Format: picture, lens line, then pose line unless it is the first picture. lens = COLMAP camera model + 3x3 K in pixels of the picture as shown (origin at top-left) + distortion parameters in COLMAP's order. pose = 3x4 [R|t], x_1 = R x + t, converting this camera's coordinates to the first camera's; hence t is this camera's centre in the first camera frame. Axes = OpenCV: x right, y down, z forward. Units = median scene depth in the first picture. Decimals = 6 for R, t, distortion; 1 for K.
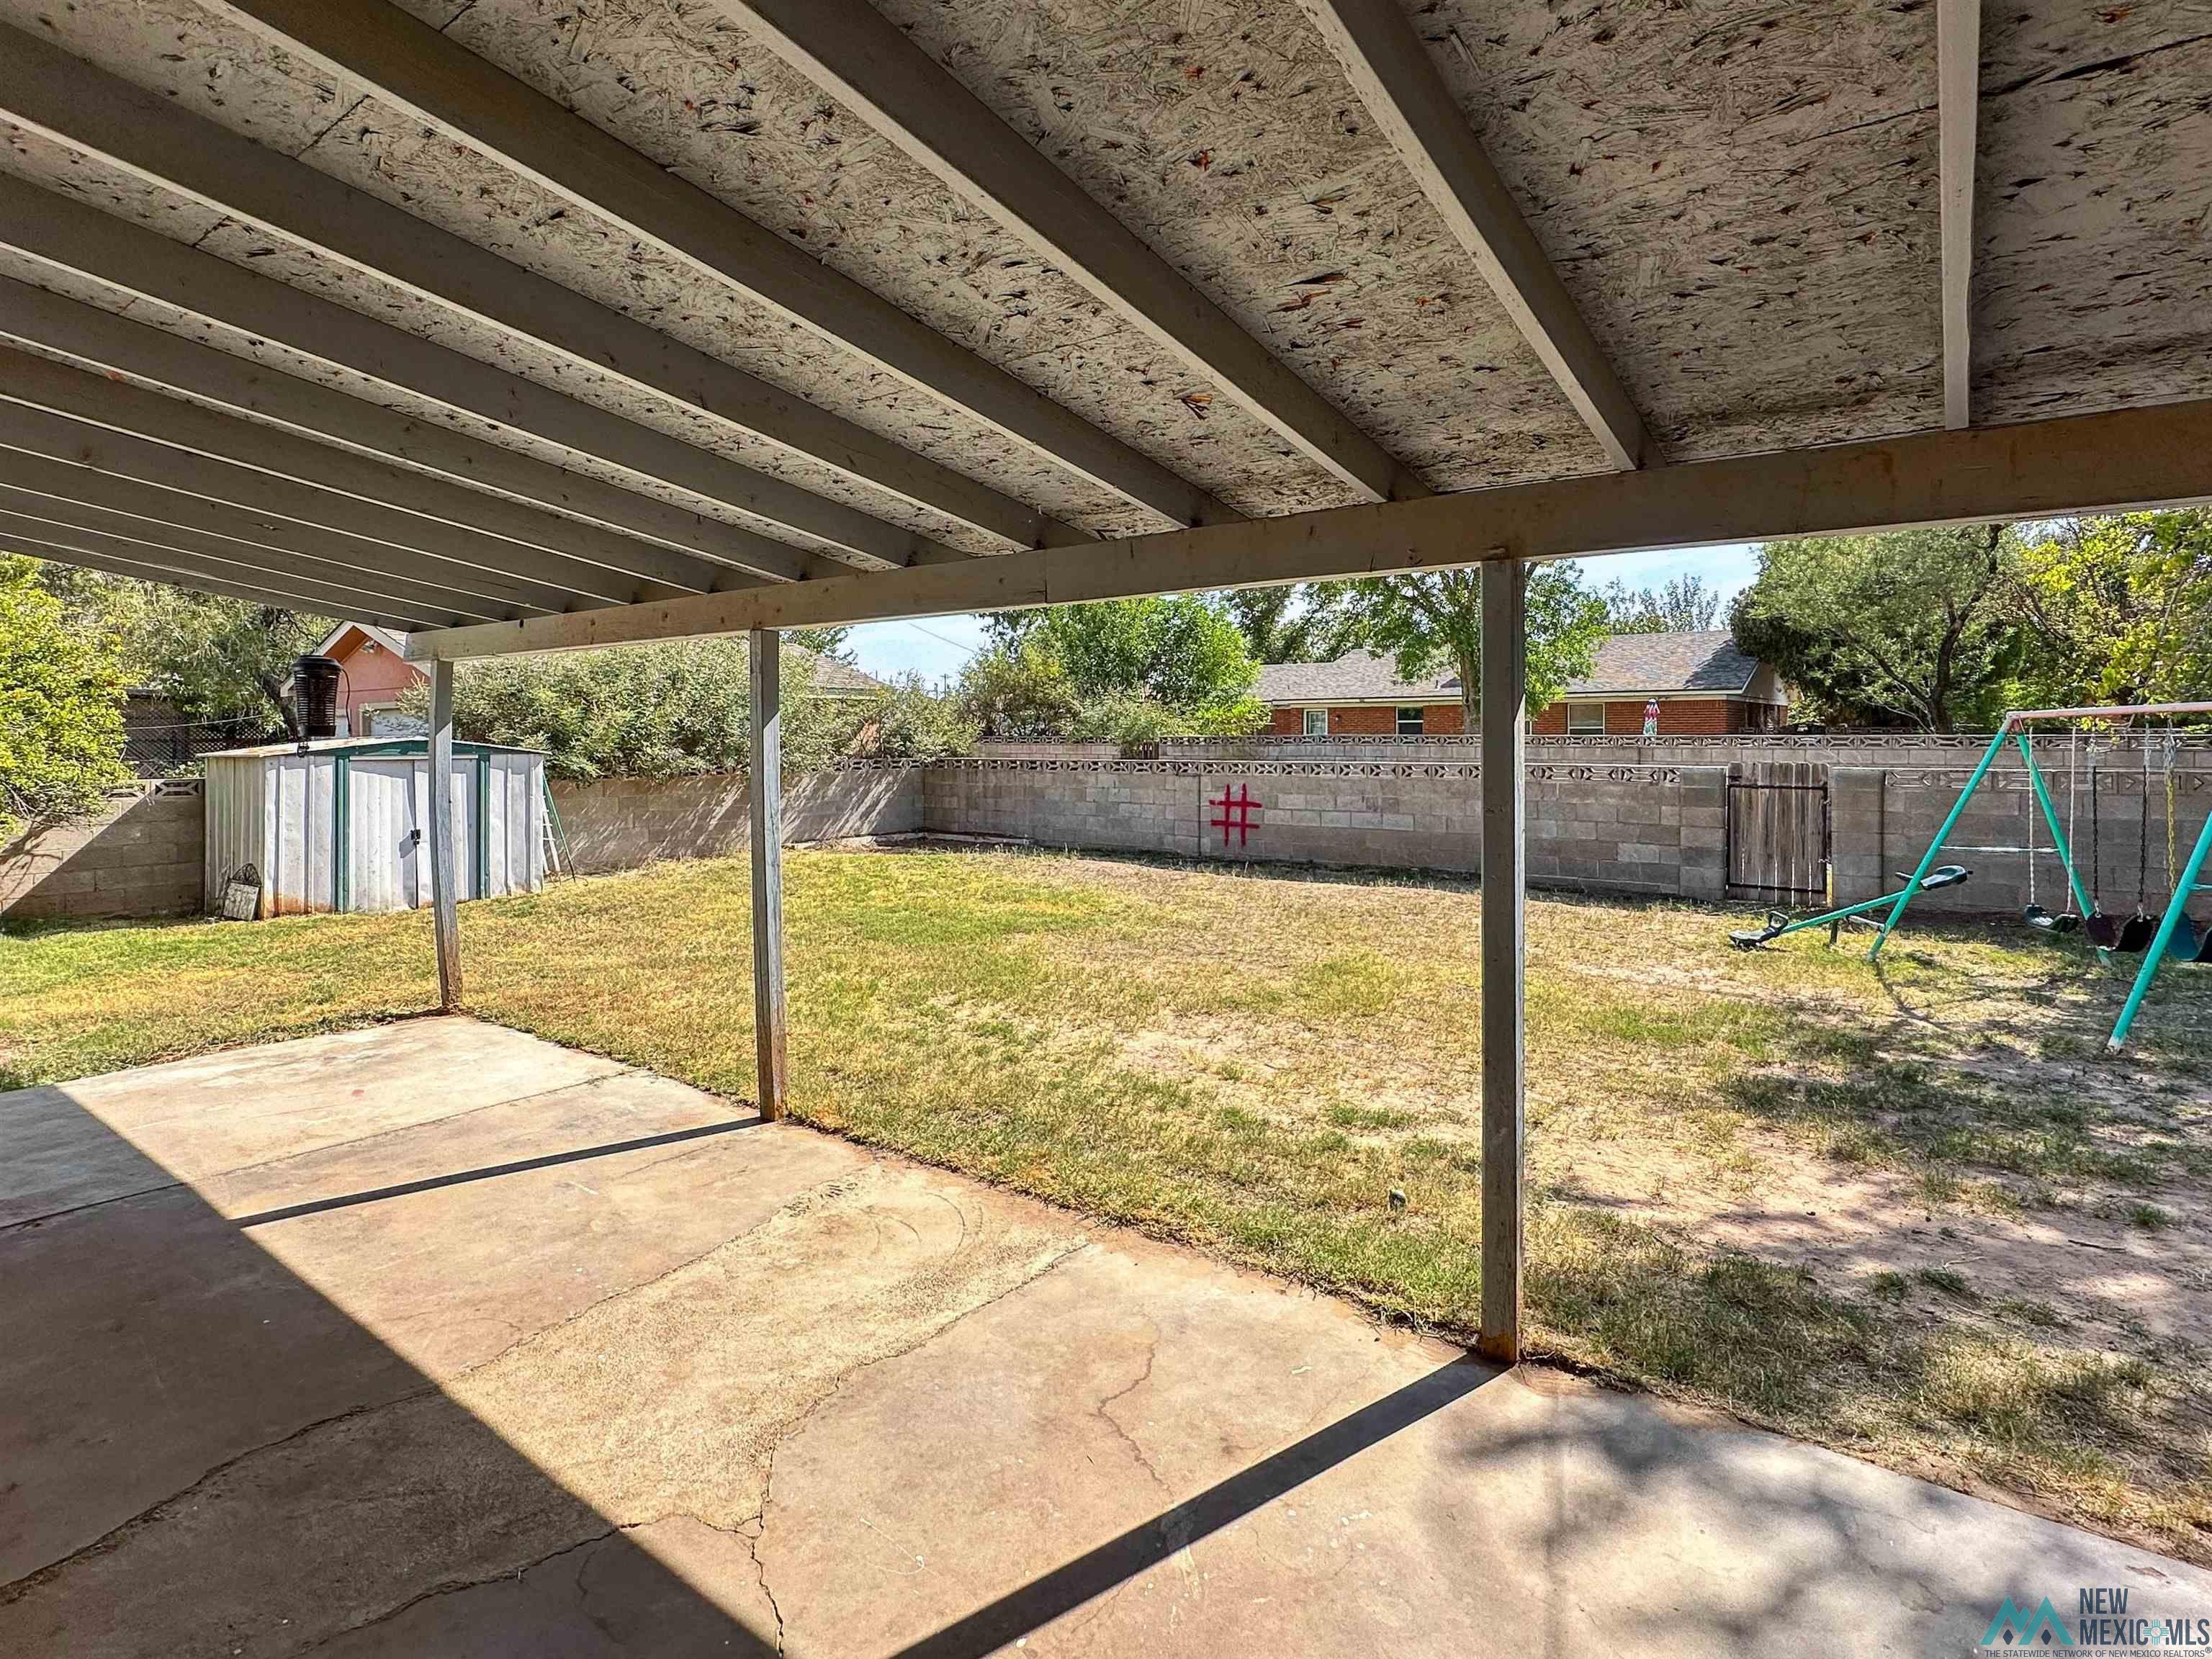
lens RADIAL K [[1099.6, 0, 1102.9], [0, 1099.6, 883.2], [0, 0, 1]] dist [-0.002226, 0.000862]
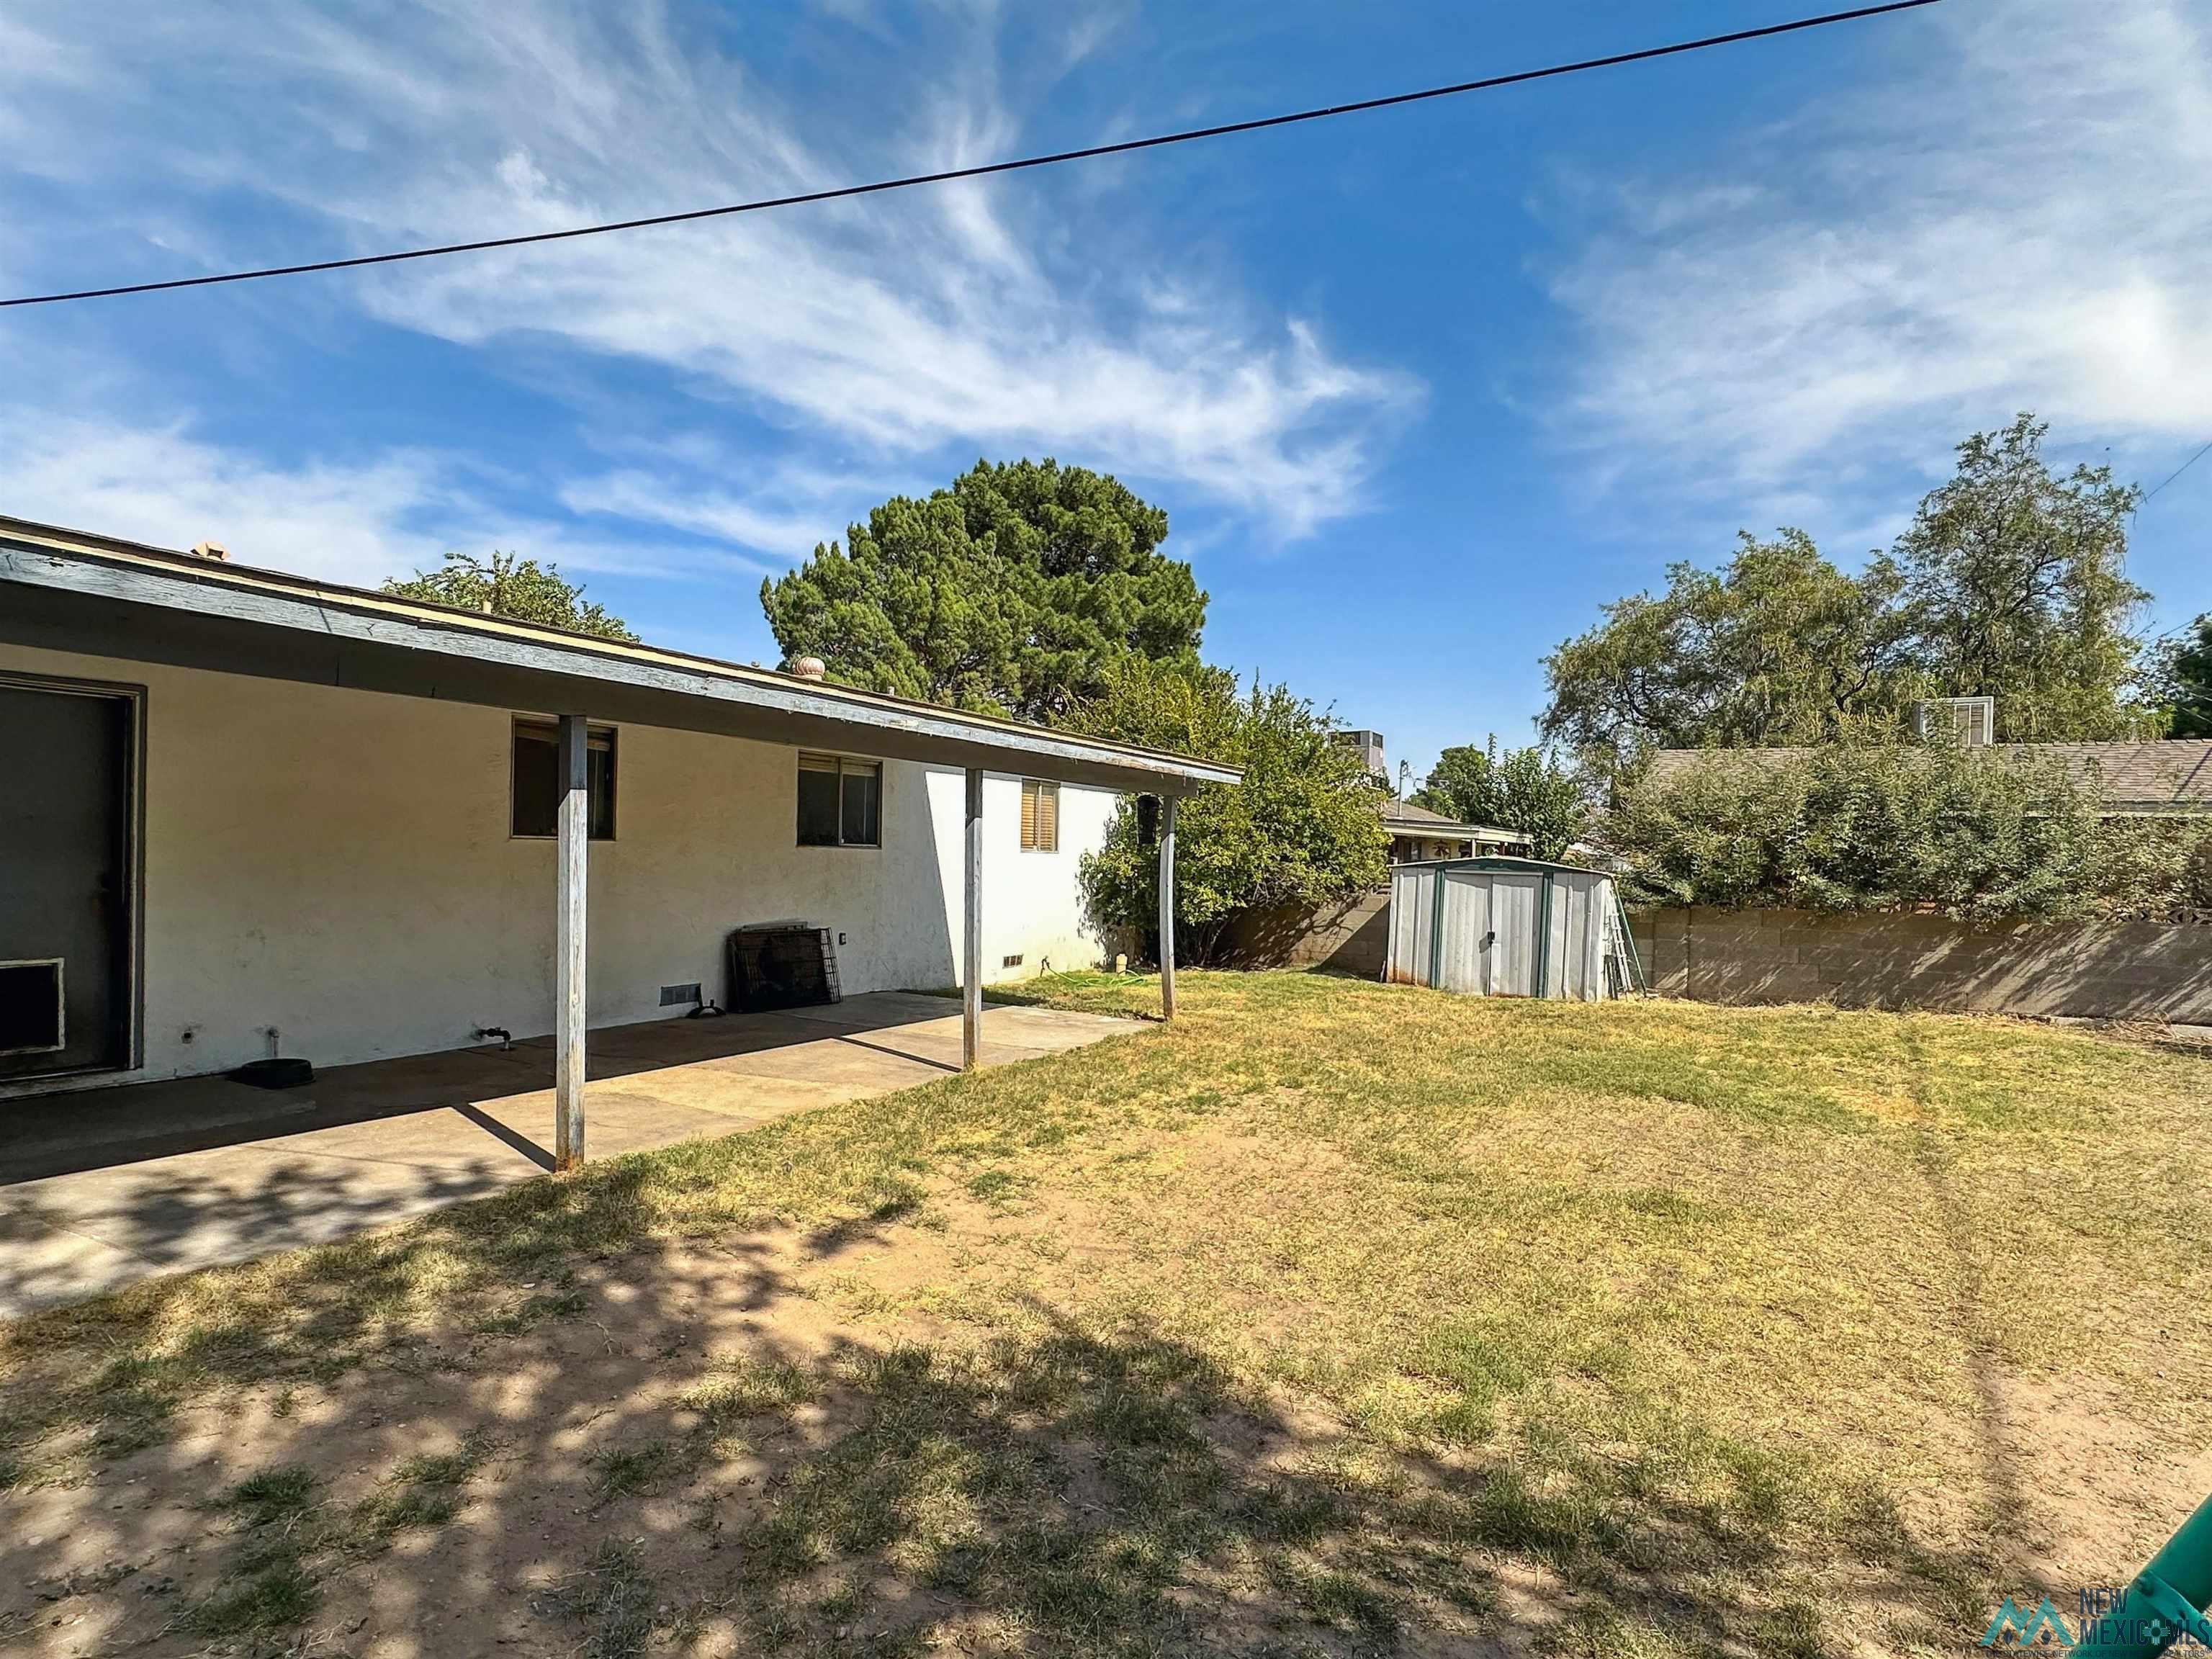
lens RADIAL K [[1104.9, 0, 1093.9], [0, 1104.9, 885.4], [0, 0, 1]] dist [-0.001305, 0.000902]
pose [[0.125849, 0.030468, -0.991581, 0.555031], [-0.152305, 0.988272, 0.011036, -0.045449], [0.980288, 0.149634, 0.129014, 0.383696]]
